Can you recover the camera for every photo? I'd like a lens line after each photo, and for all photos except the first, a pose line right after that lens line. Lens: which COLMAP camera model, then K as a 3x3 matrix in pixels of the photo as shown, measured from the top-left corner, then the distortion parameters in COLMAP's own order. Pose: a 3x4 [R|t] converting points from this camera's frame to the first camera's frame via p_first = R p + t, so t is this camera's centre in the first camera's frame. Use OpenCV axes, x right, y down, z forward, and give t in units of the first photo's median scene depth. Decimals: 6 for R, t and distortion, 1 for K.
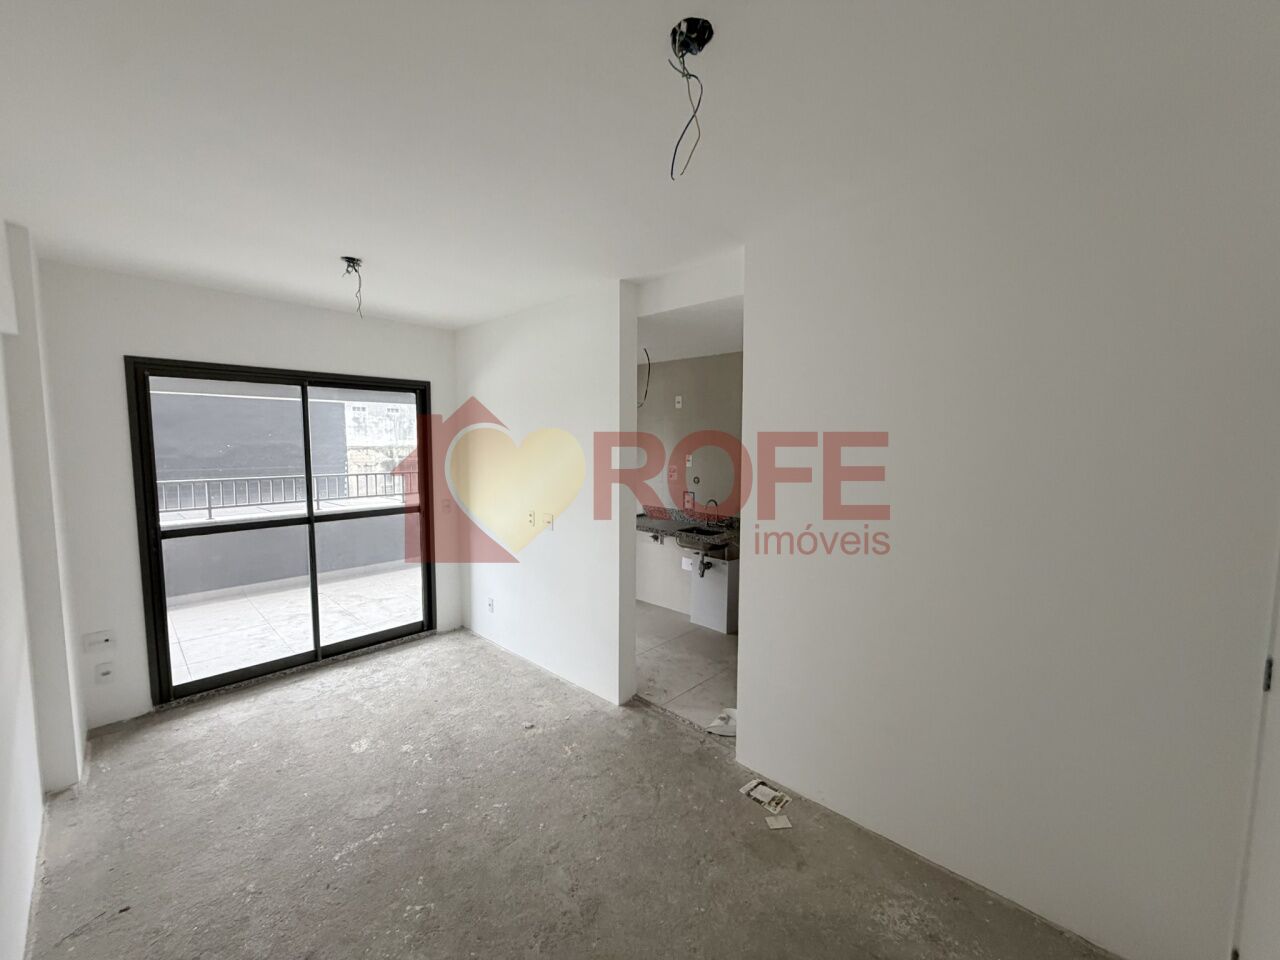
lens RADIAL K [[507.9, 0, 636.0], [0, 507.9, 481.5], [0, 0, 1]] dist [0.001037, 0.000237]
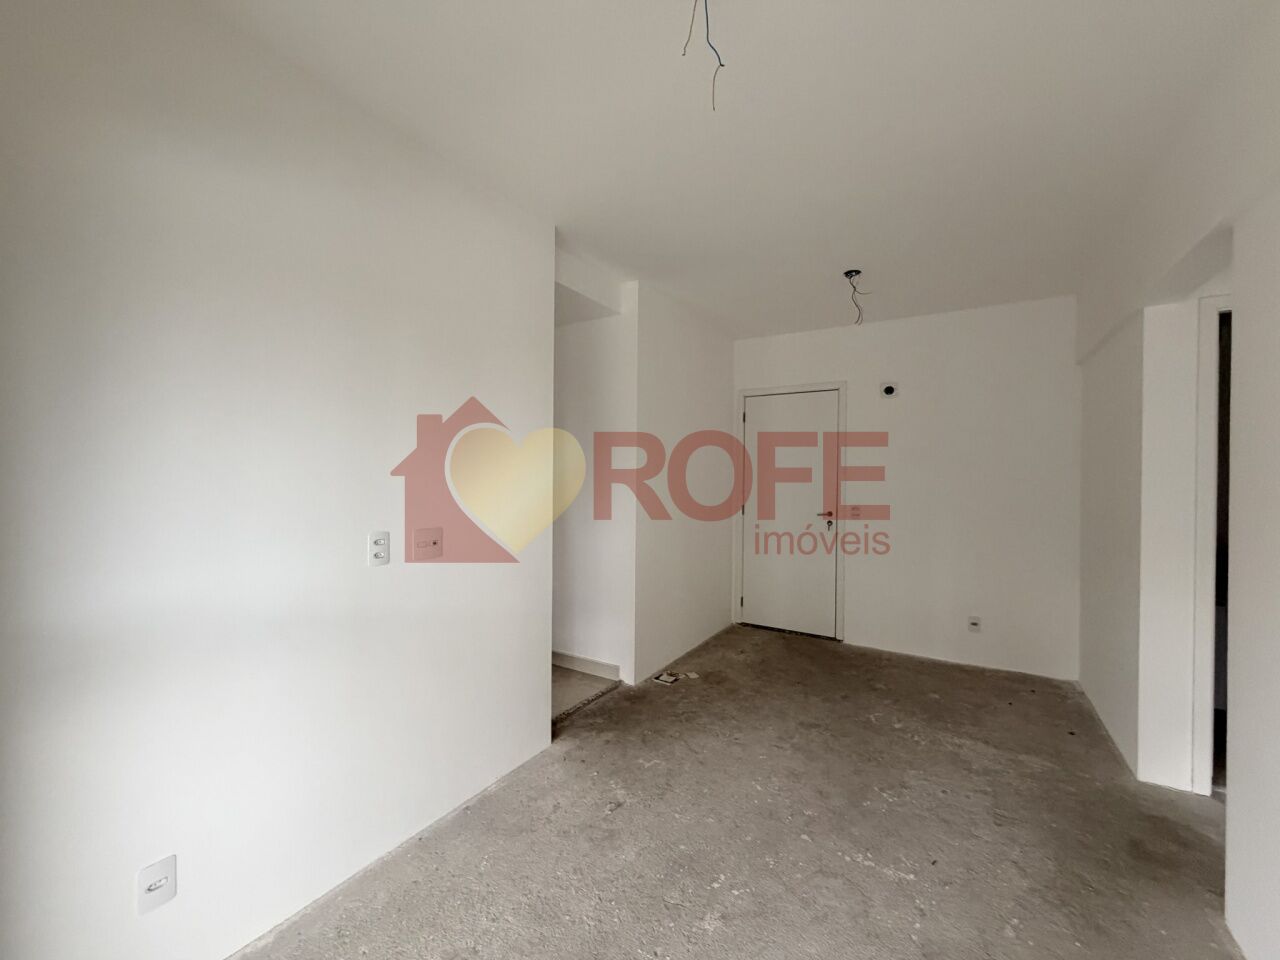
lens RADIAL K [[507.9, 0, 636.0], [0, 507.9, 481.5], [0, 0, 1]] dist [0.001037, 0.000237]
pose [[-0.192543, -0.013739, 0.981192, -0.994185], [0.072188, 0.996994, 0.028126, 0.018700], [-0.978630, 0.076246, -0.190973, 1.172927]]
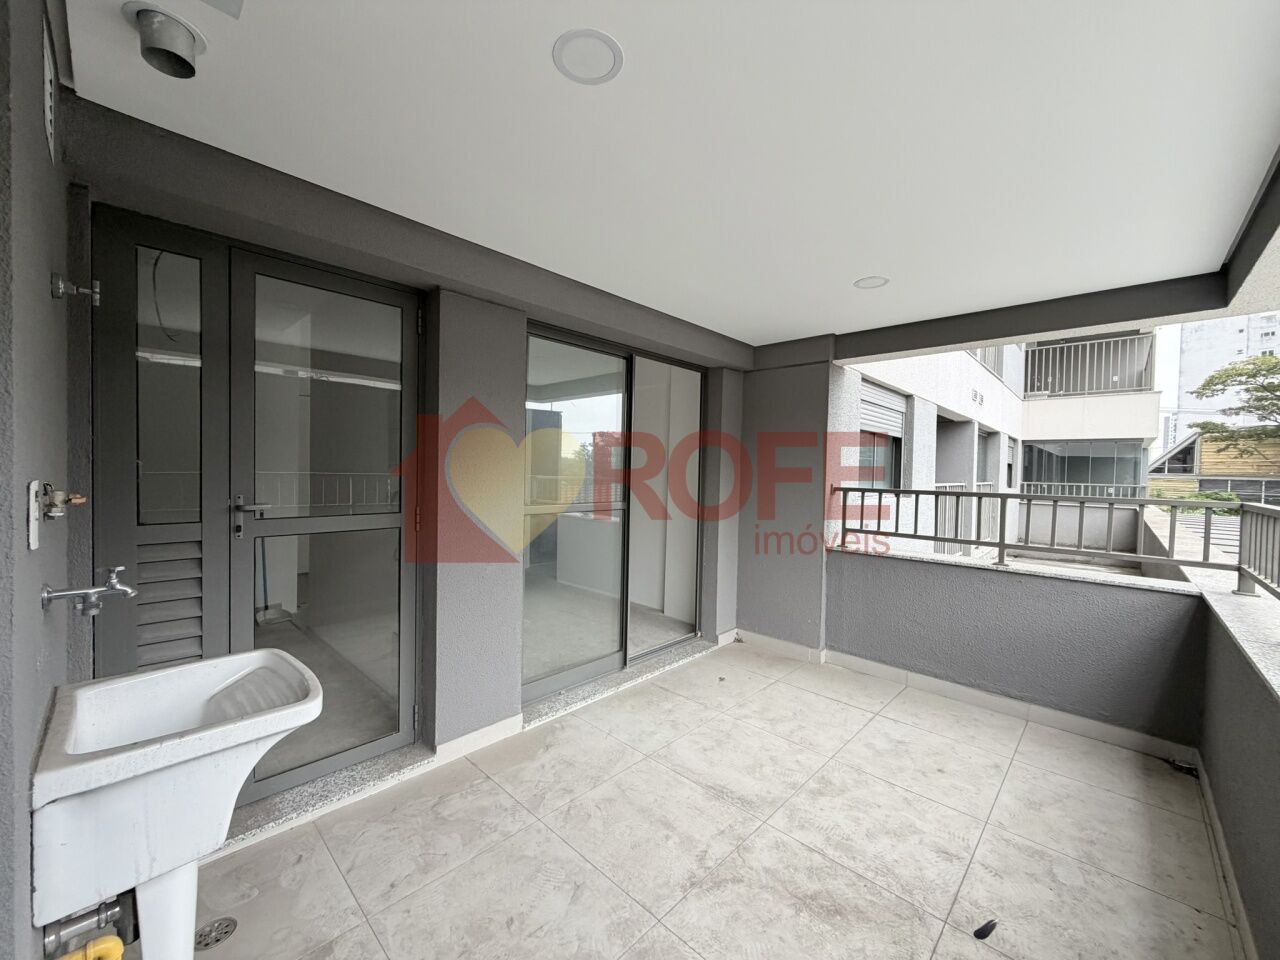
lens RADIAL K [[507.9, 0, 636.0], [0, 507.9, 481.5], [0, 0, 1]] dist [0.001037, 0.000237]
pose [[-0.999633, -0.027092, 0.000730, -0.893944], [-0.026862, 0.994005, 0.105981, -0.086663], [-0.003597, 0.105922, -0.994368, 2.573356]]
